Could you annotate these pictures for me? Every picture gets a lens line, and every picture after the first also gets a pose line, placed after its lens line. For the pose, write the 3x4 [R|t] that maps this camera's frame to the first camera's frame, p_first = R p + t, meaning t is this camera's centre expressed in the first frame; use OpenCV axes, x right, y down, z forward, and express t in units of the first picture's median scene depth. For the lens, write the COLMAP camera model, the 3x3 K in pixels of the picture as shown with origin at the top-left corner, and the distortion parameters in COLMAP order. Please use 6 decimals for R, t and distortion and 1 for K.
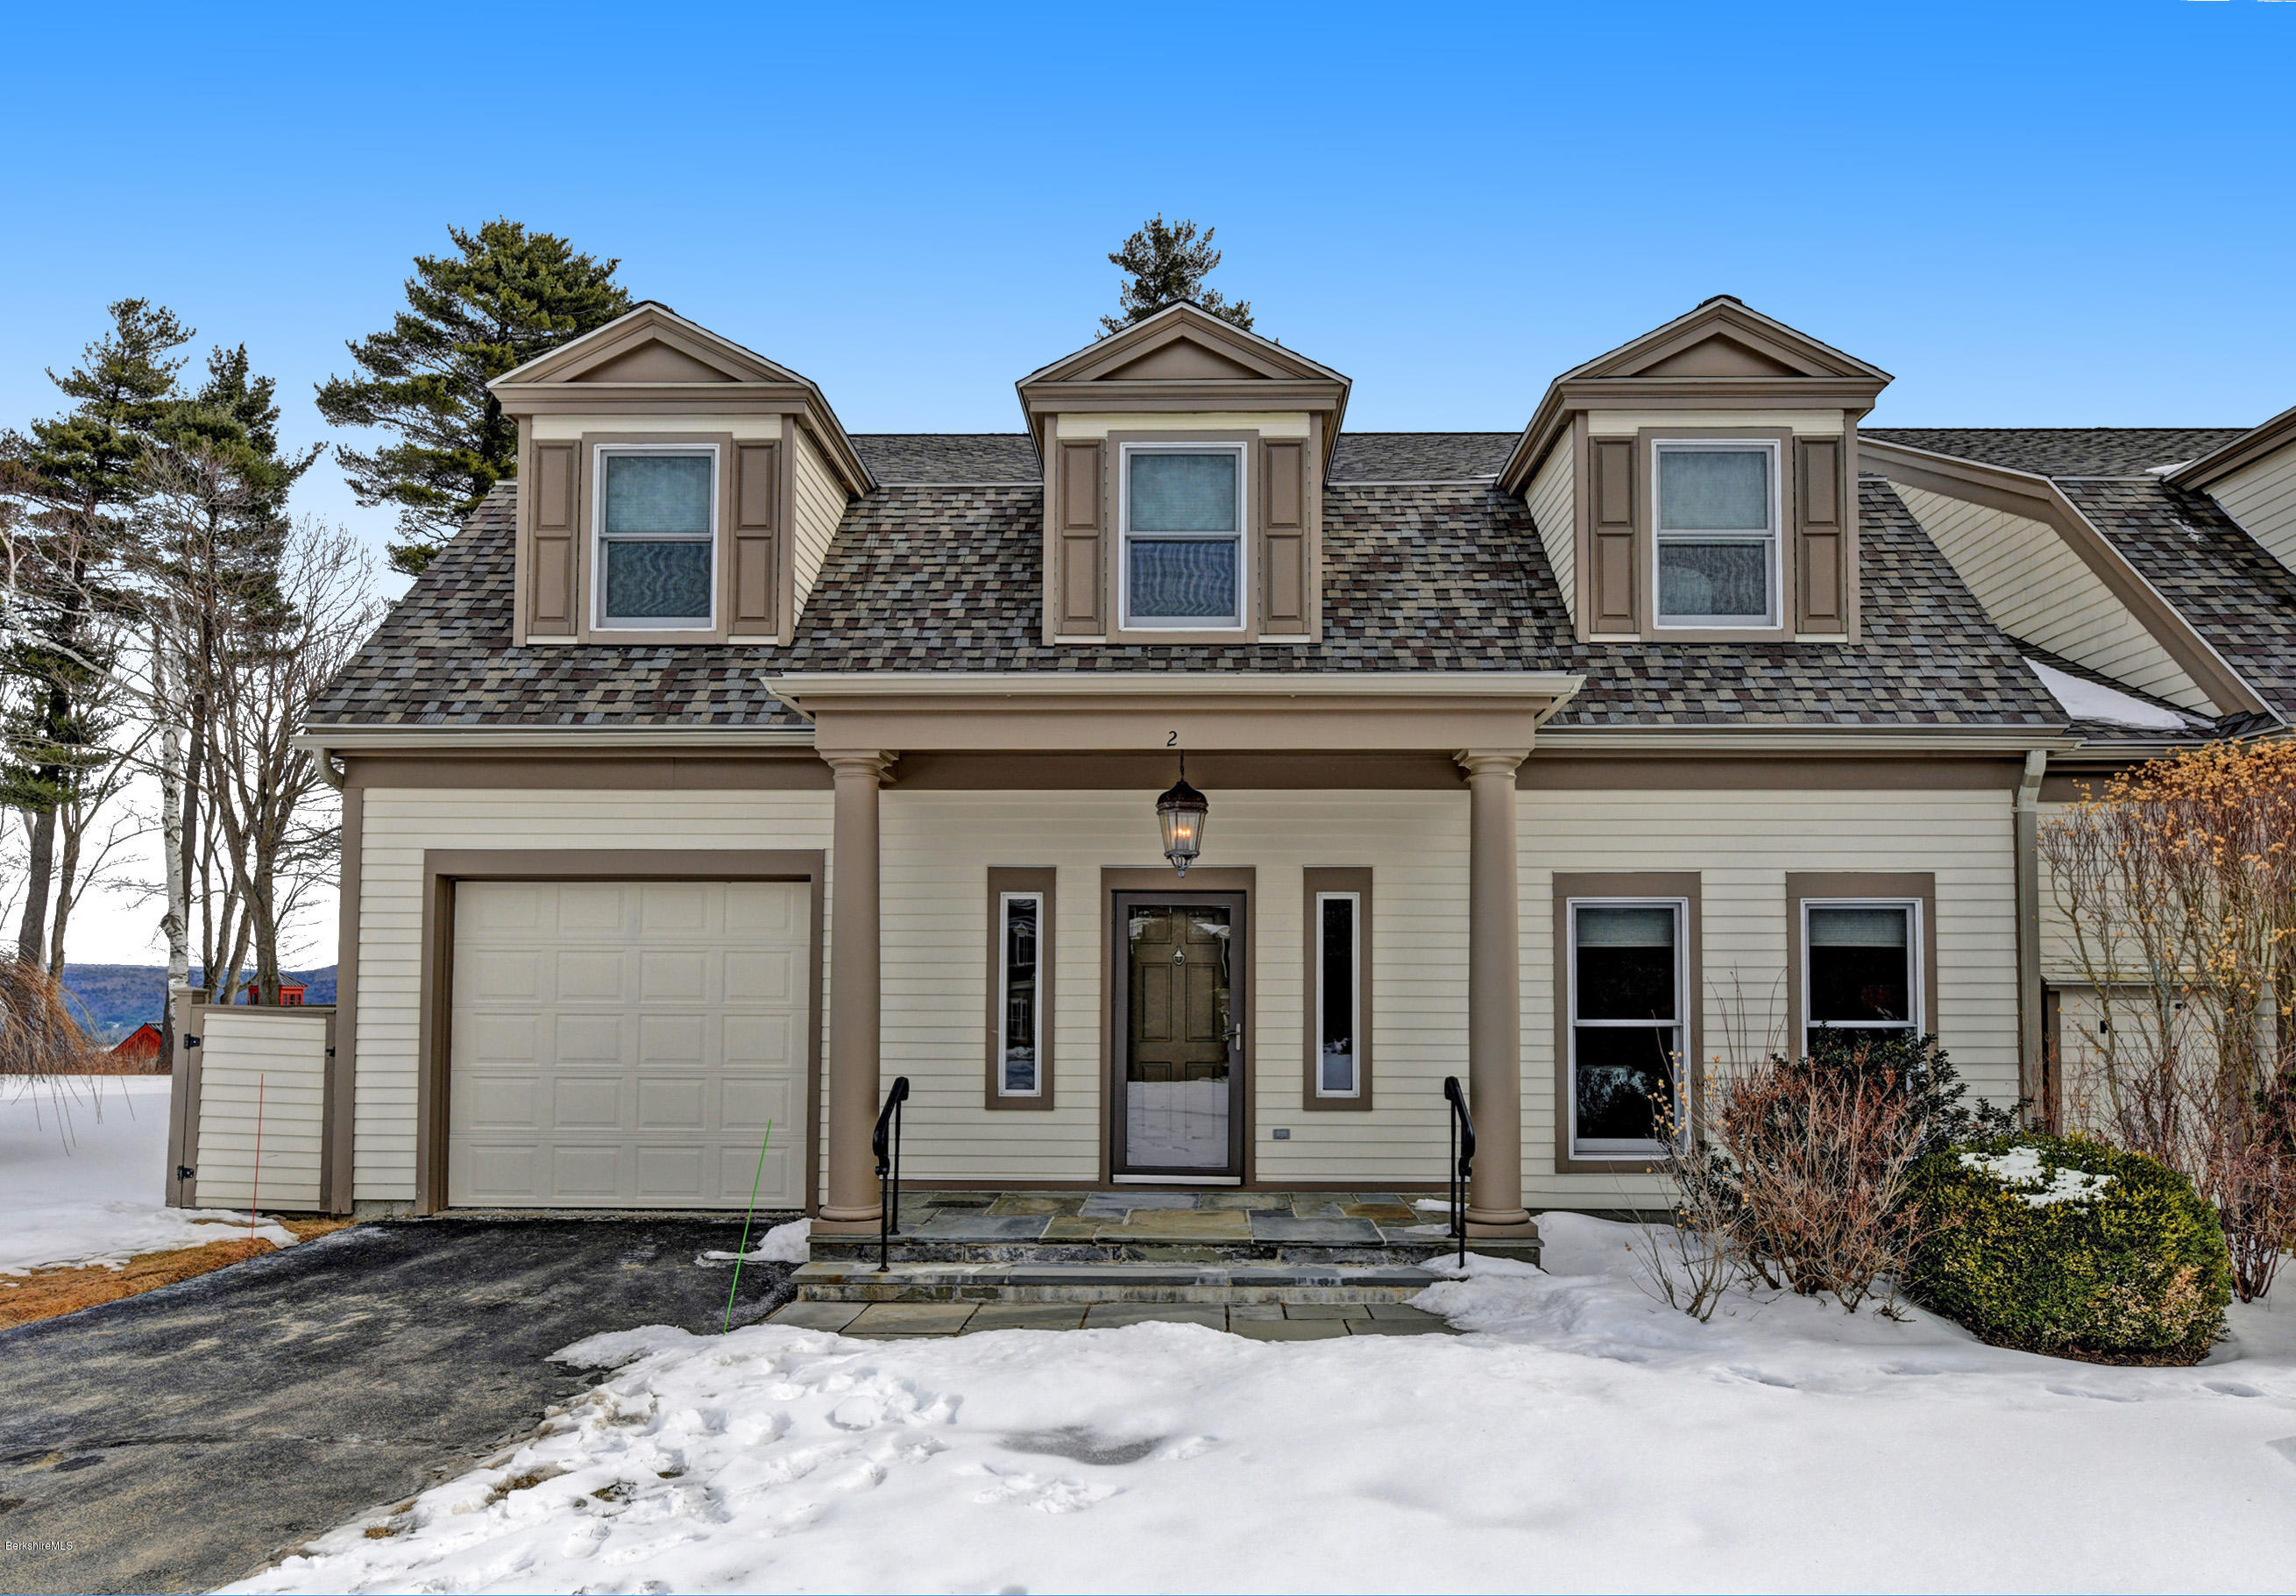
lens RADIAL K [[1609.3, 0, 1147.0], [0, 1609.3, 775.4], [0, 0, 1]] dist [-0.010120, -0.006906]
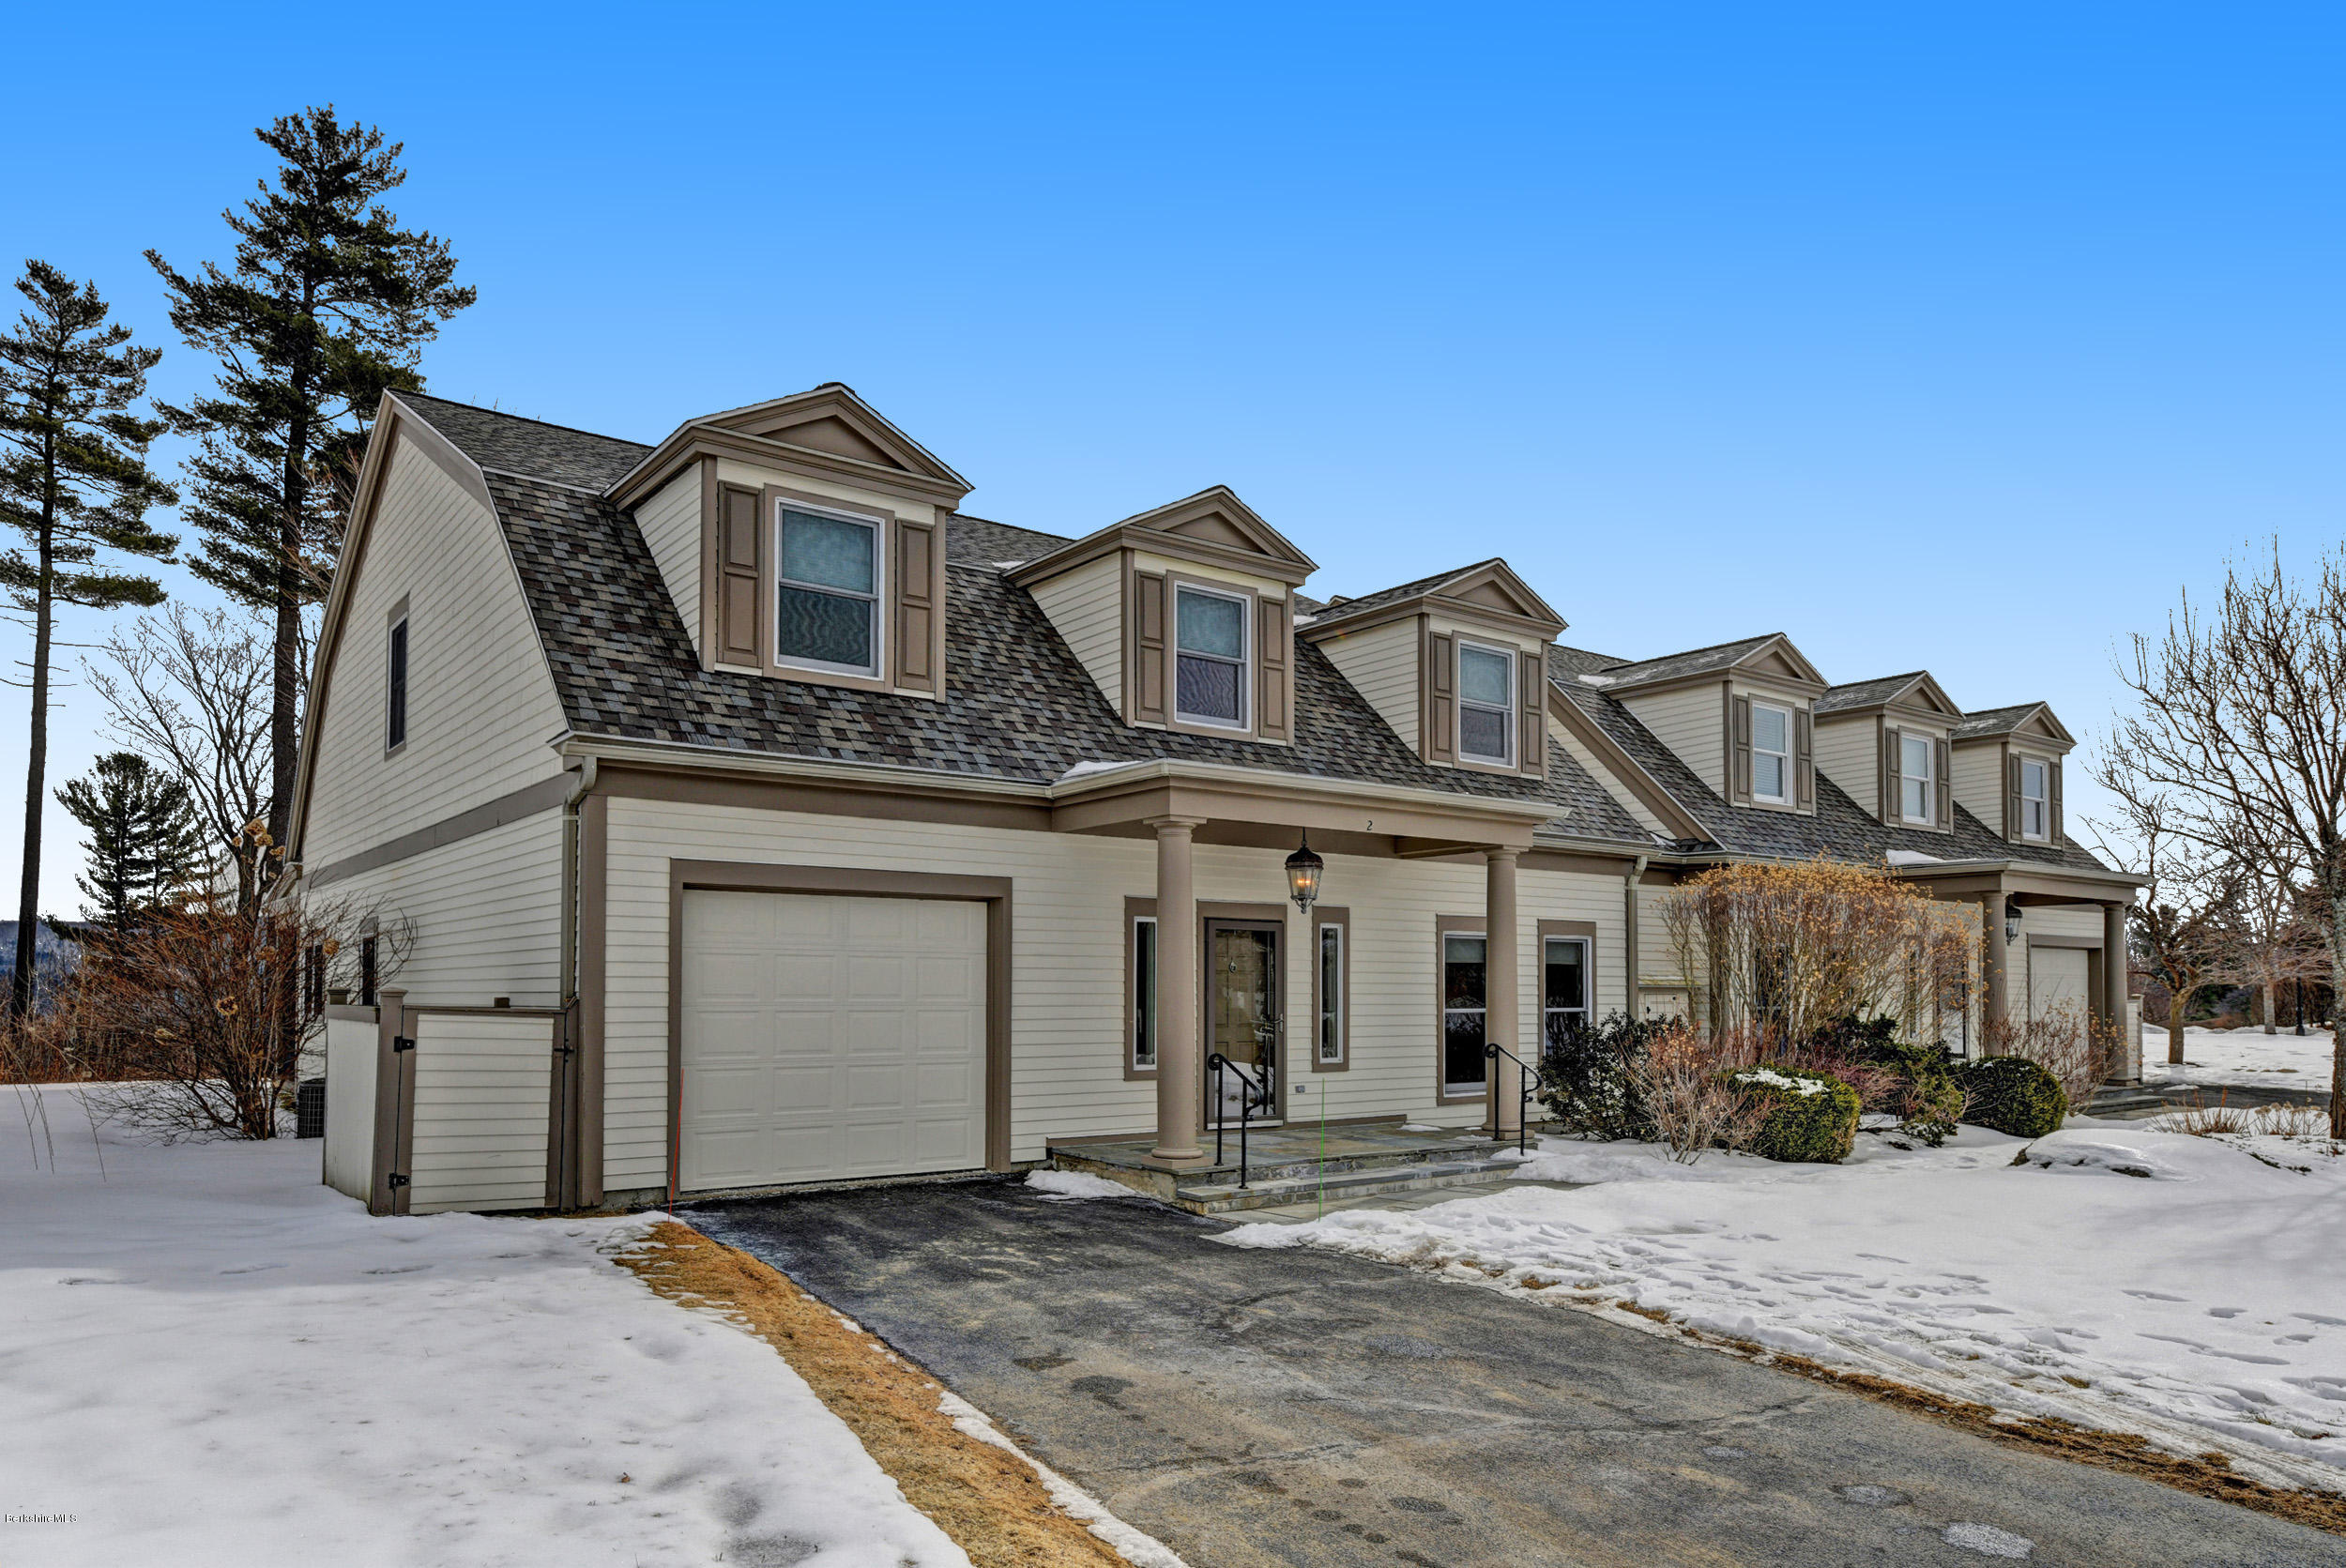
lens RADIAL K [[1509.9, 0, 1171.4], [0, 1509.9, 806.0], [0, 0, 1]] dist [-0.023738, 0.002431]
pose [[0.778970, 0.074929, 0.622568, -0.803748], [-0.082725, 0.996437, -0.016417, 0.000337], [-0.621580, -0.038714, 0.782393, 0.014365]]
